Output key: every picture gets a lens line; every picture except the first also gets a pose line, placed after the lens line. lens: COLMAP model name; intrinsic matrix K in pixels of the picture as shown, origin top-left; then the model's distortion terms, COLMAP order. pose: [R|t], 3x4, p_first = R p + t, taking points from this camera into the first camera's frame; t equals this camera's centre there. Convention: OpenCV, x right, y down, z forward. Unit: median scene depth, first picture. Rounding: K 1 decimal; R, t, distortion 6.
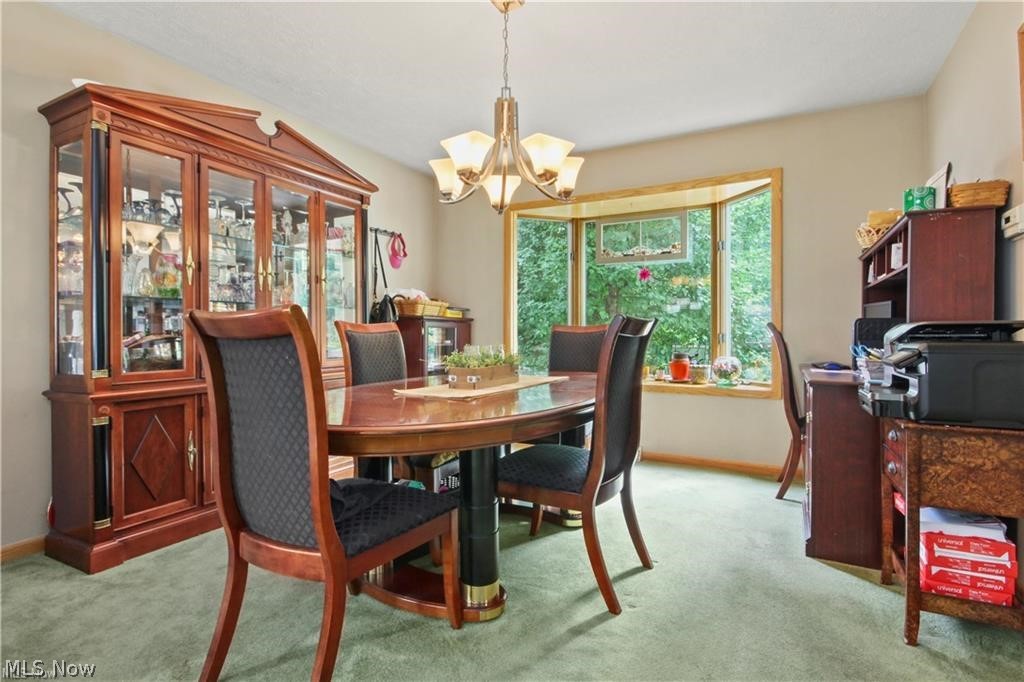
lens RADIAL K [[493.7, 0, 512.1], [0, 493.7, 336.8], [0, 0, 1]] dist [0.003337, -0.000165]
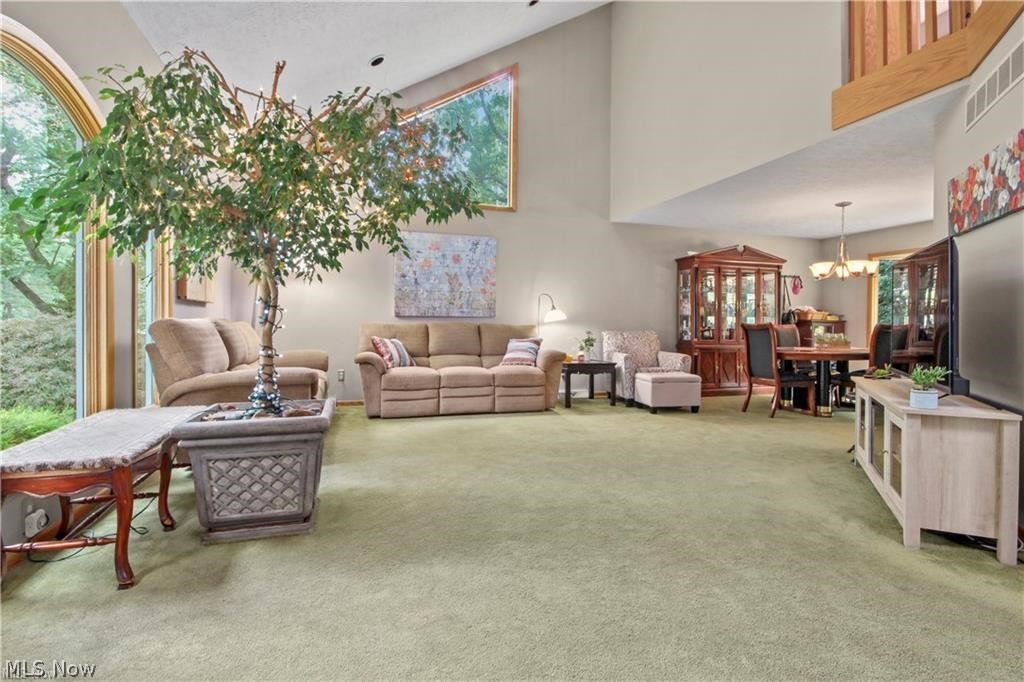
lens RADIAL K [[493.7, 0, 508.3], [0, 493.7, 330.9], [0, 0, 1]] dist [0.003337, -0.000165]
pose [[0.726181, 0.009792, -0.687434, 0.303547], [-0.014132, 0.999900, -0.000686, 0.019188], [0.687359, 0.010213, 0.726246, -1.282921]]
